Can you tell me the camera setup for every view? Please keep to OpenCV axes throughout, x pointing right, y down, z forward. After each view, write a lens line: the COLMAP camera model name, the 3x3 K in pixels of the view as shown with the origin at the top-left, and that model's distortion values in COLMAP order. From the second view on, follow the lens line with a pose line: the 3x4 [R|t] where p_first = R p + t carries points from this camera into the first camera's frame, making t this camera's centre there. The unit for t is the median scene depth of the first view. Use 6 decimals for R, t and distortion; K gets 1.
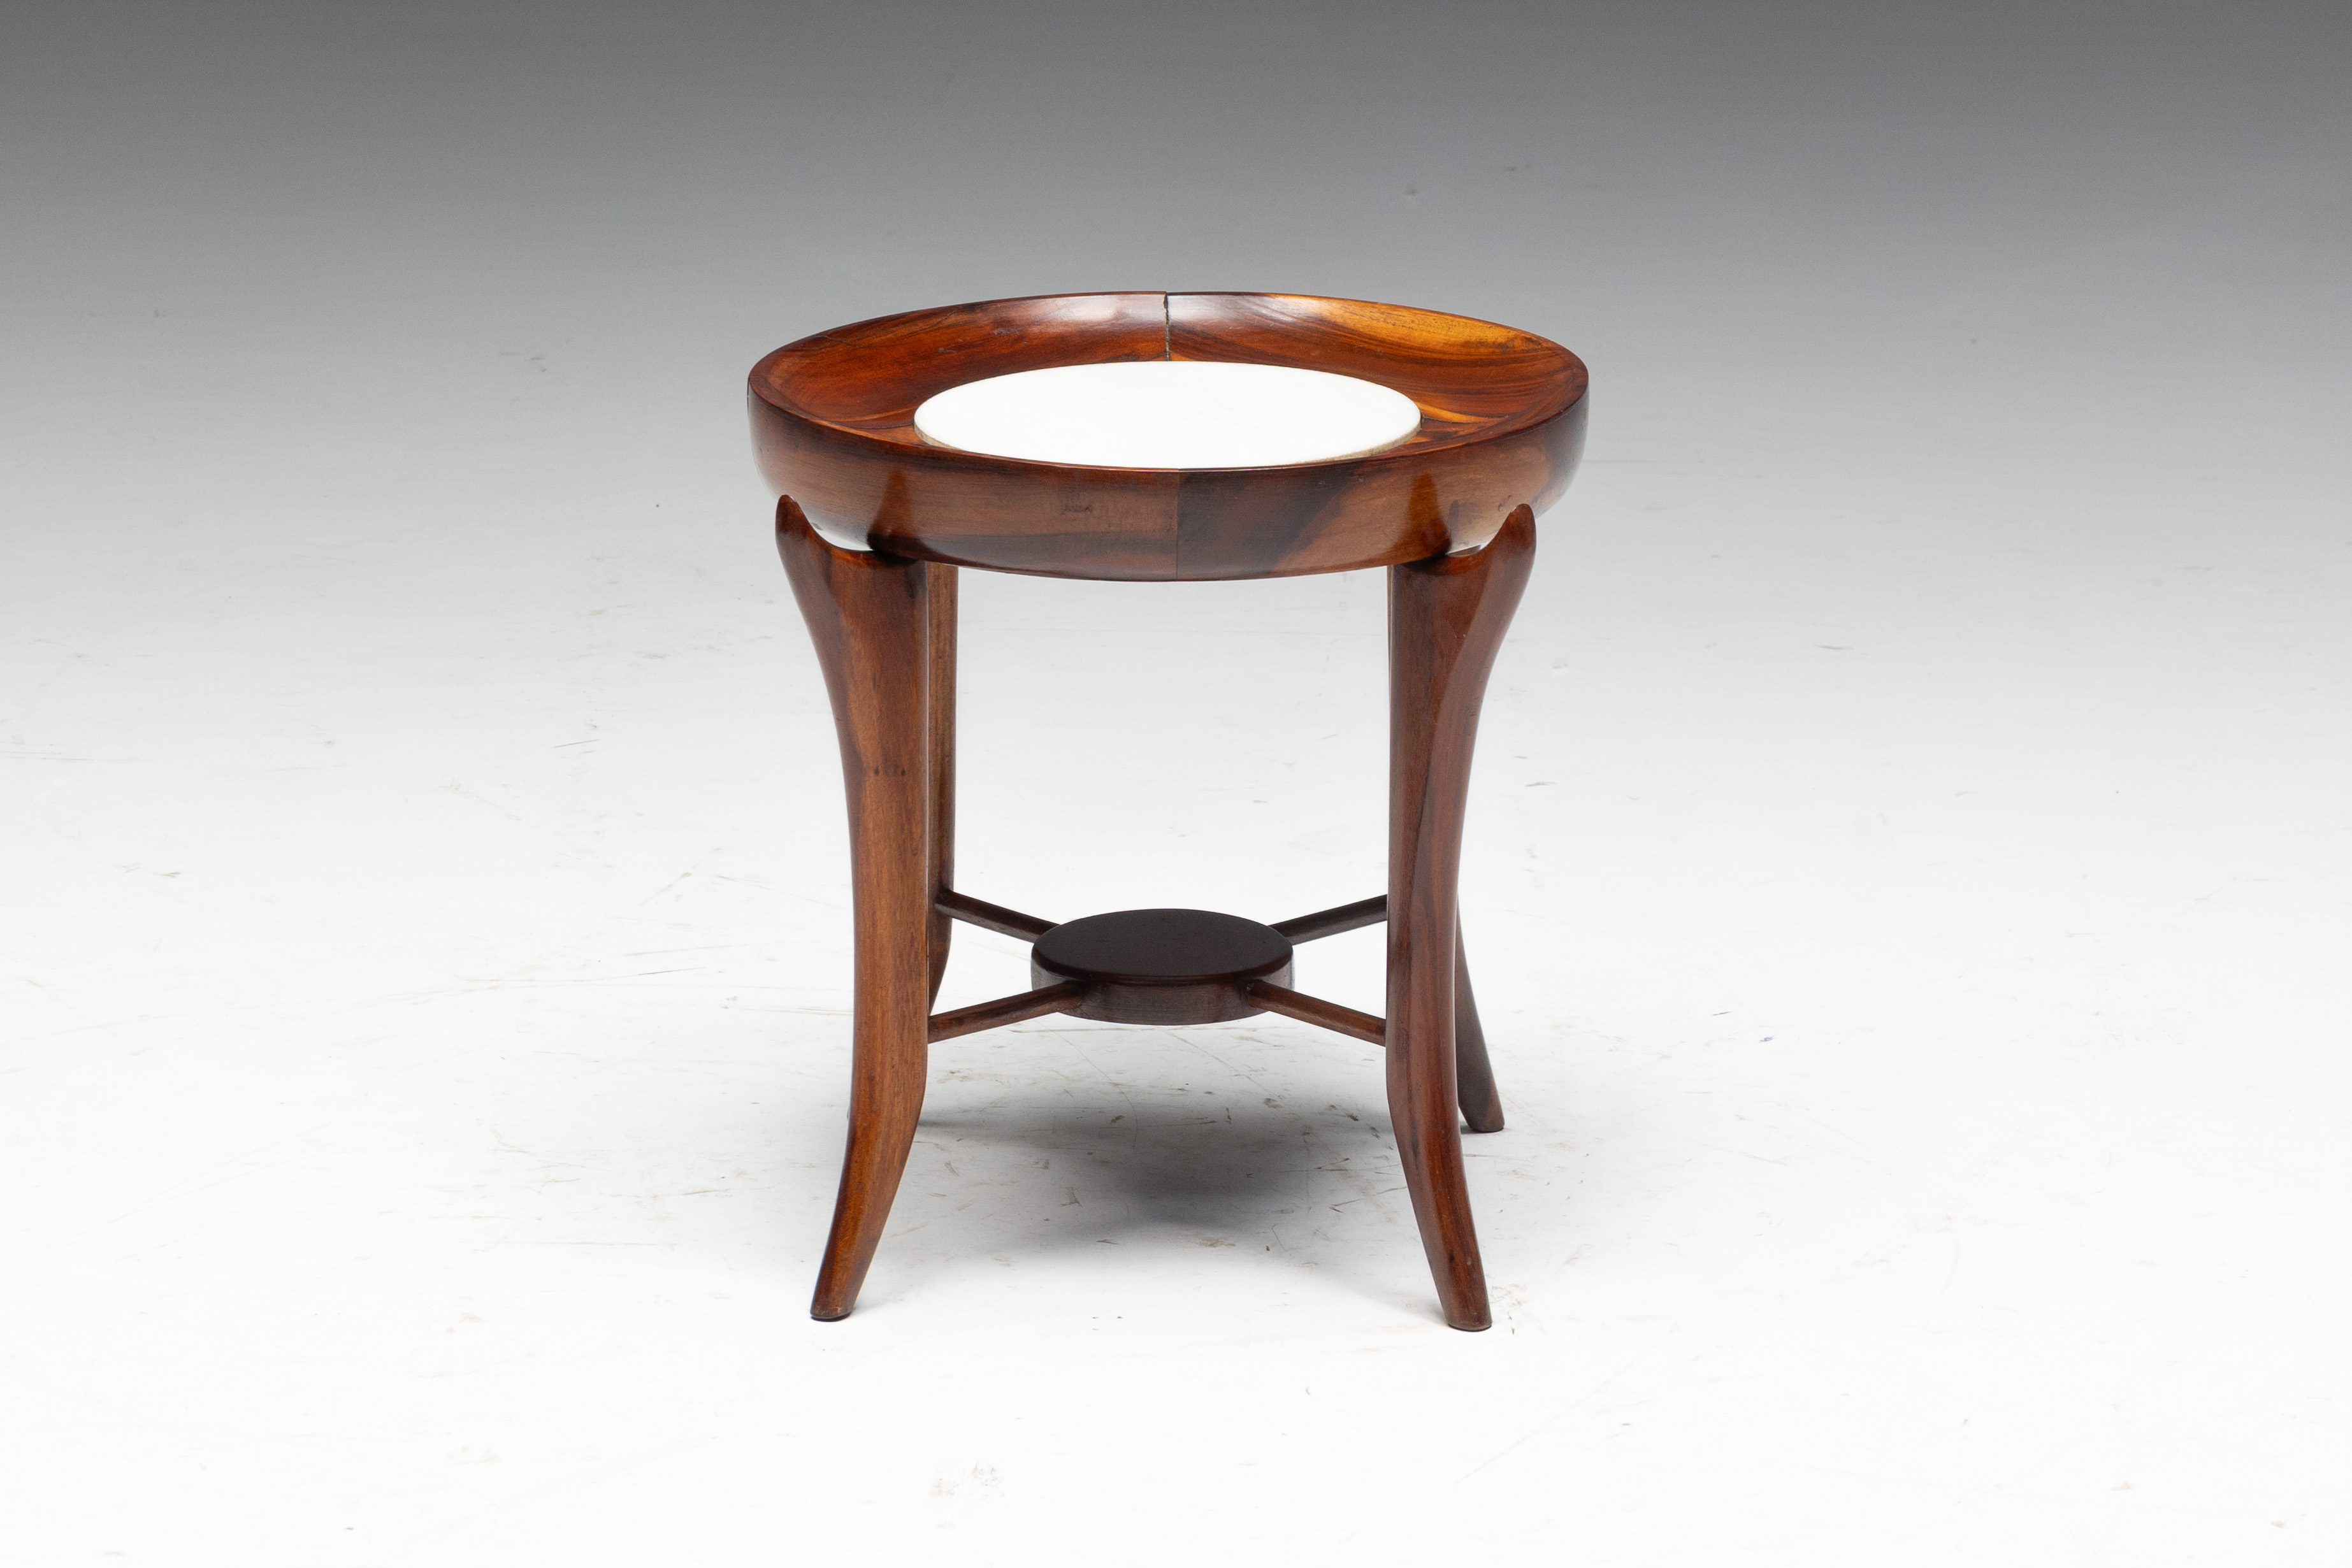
lens RADIAL K [[6978.7, 0, 1089.1], [0, 6978.7, 786.3], [0, 0, 1]] dist [0.057387, -0.842714]
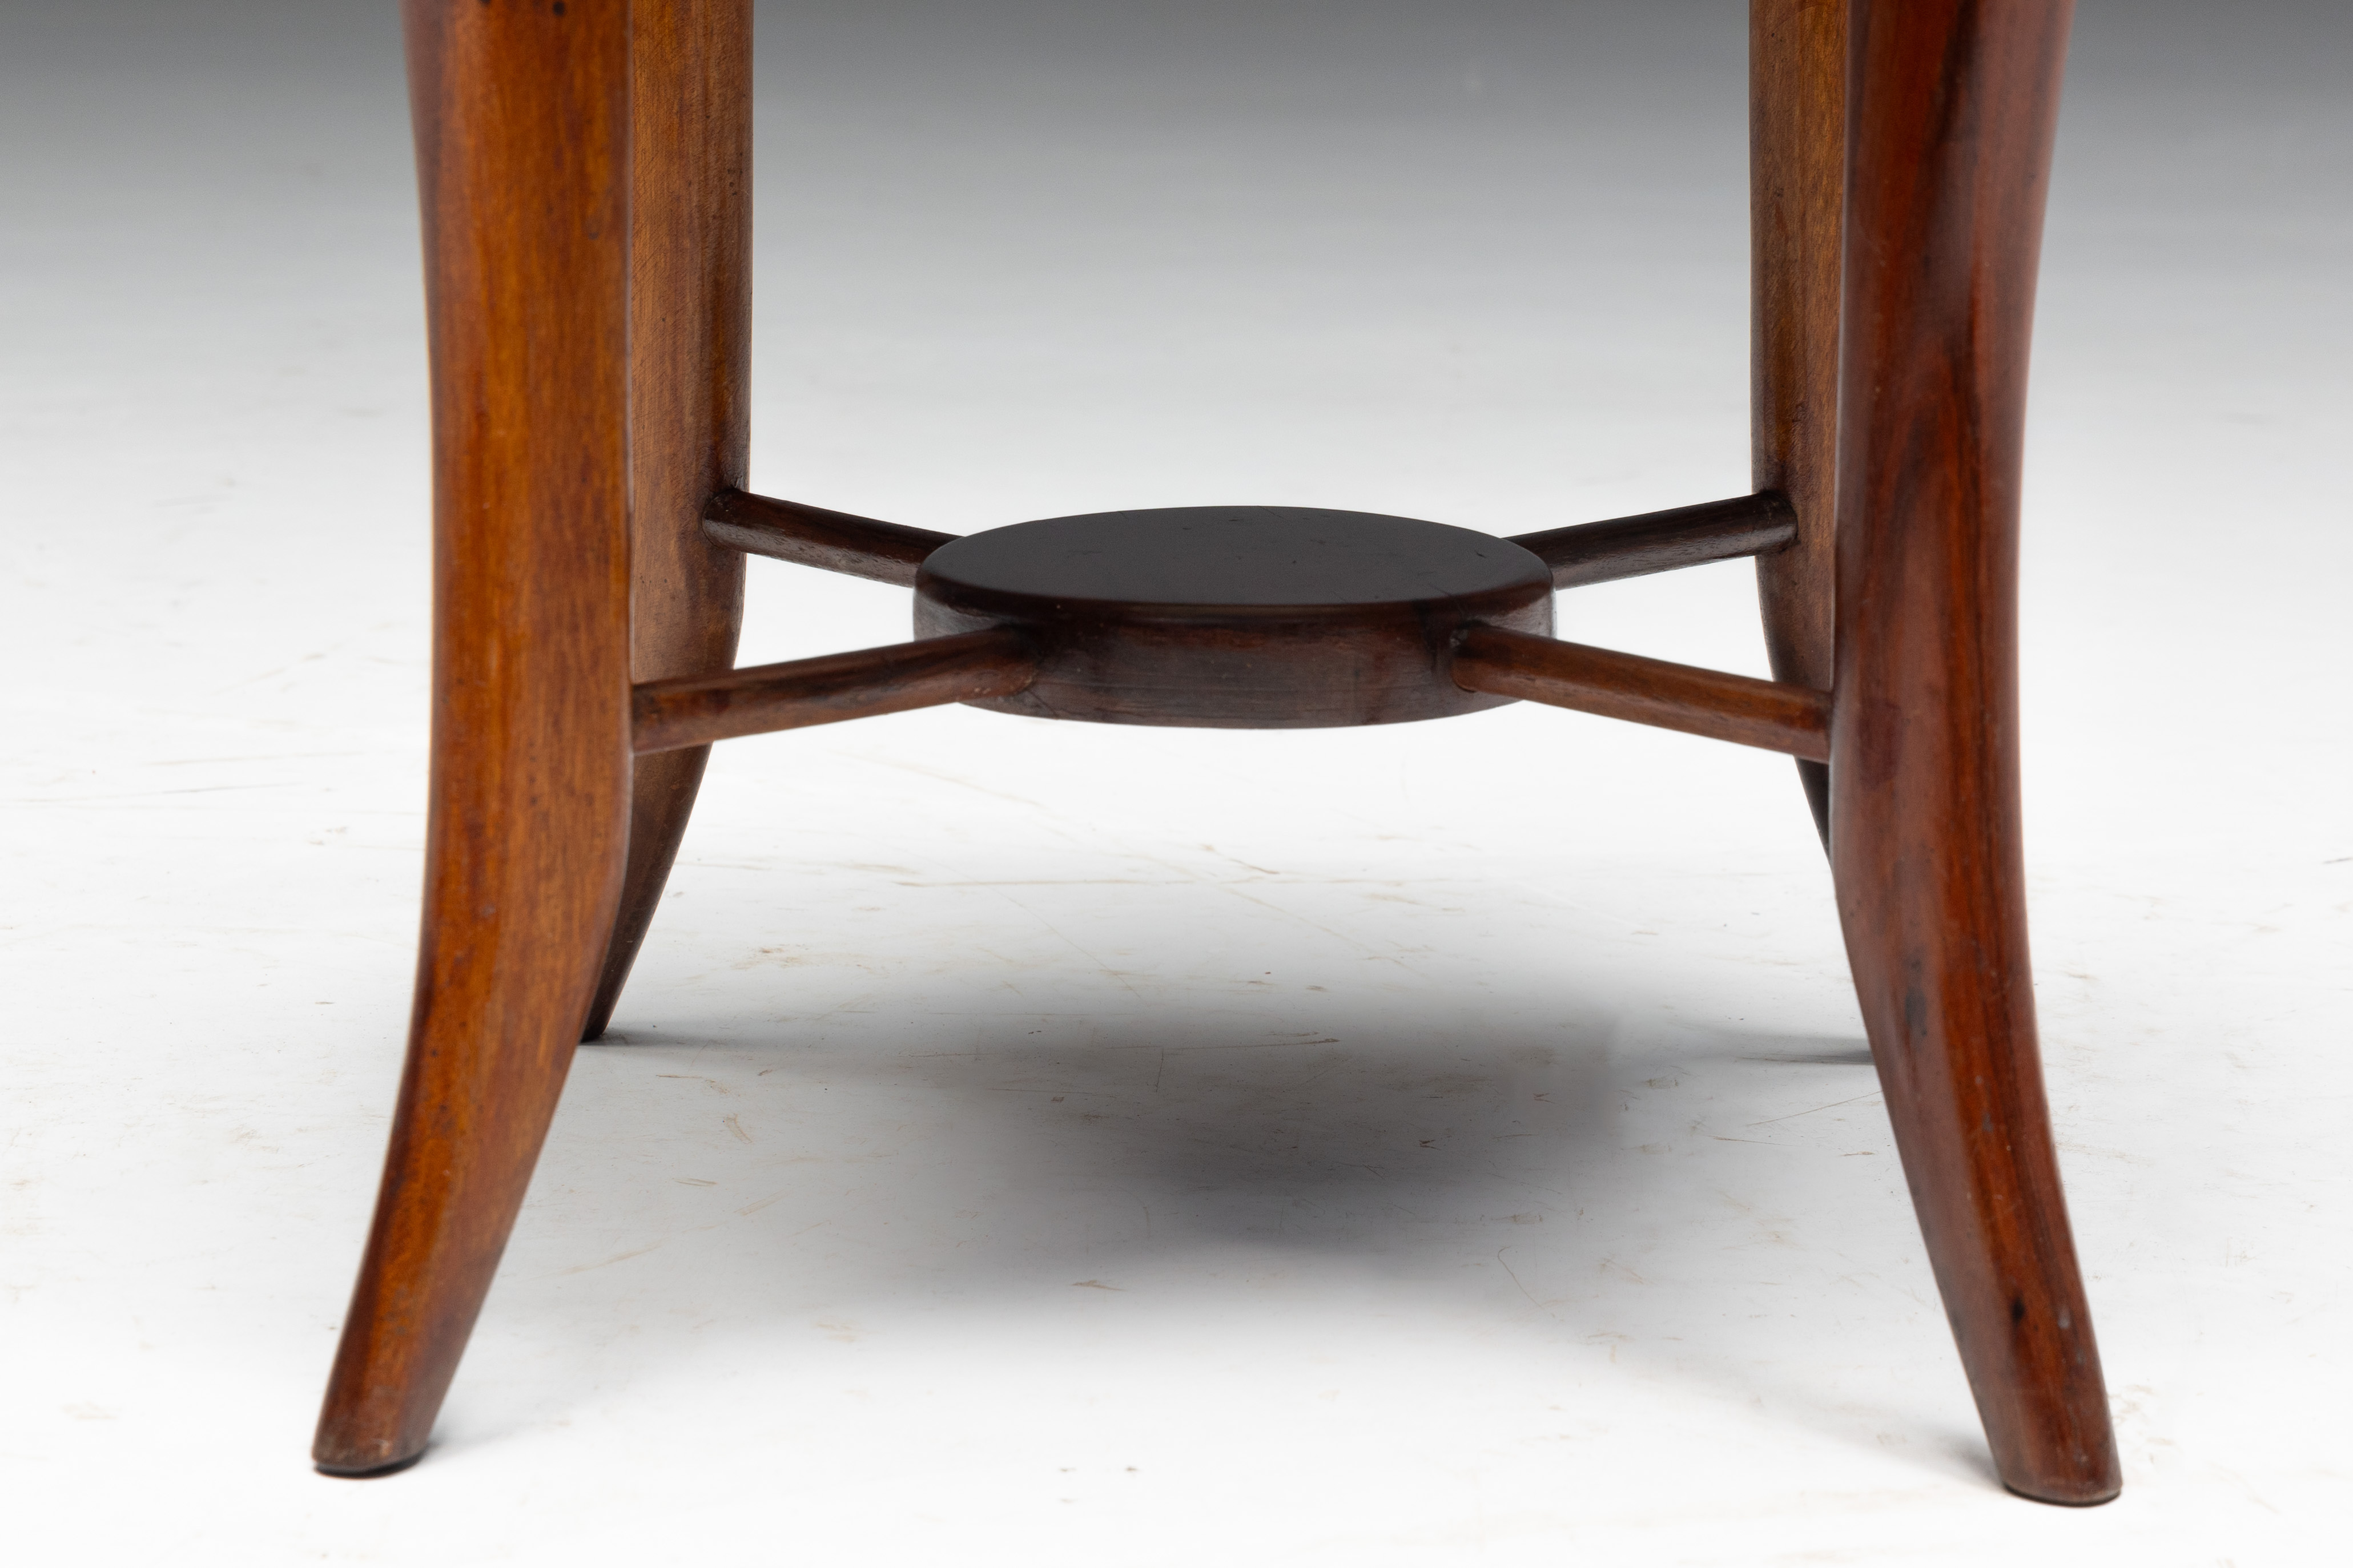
lens RADIAL K [[5737.6, 0, 1176.5], [0, 5737.6, 784.0], [0, 0, 1]] dist [-0.012467, 0.407968]
pose [[0.999825, 0.003407, 0.018421, 0.000954], [-0.002525, 0.998860, -0.047668, 0.053906], [-0.018562, 0.047613, 0.998693, 0.688361]]
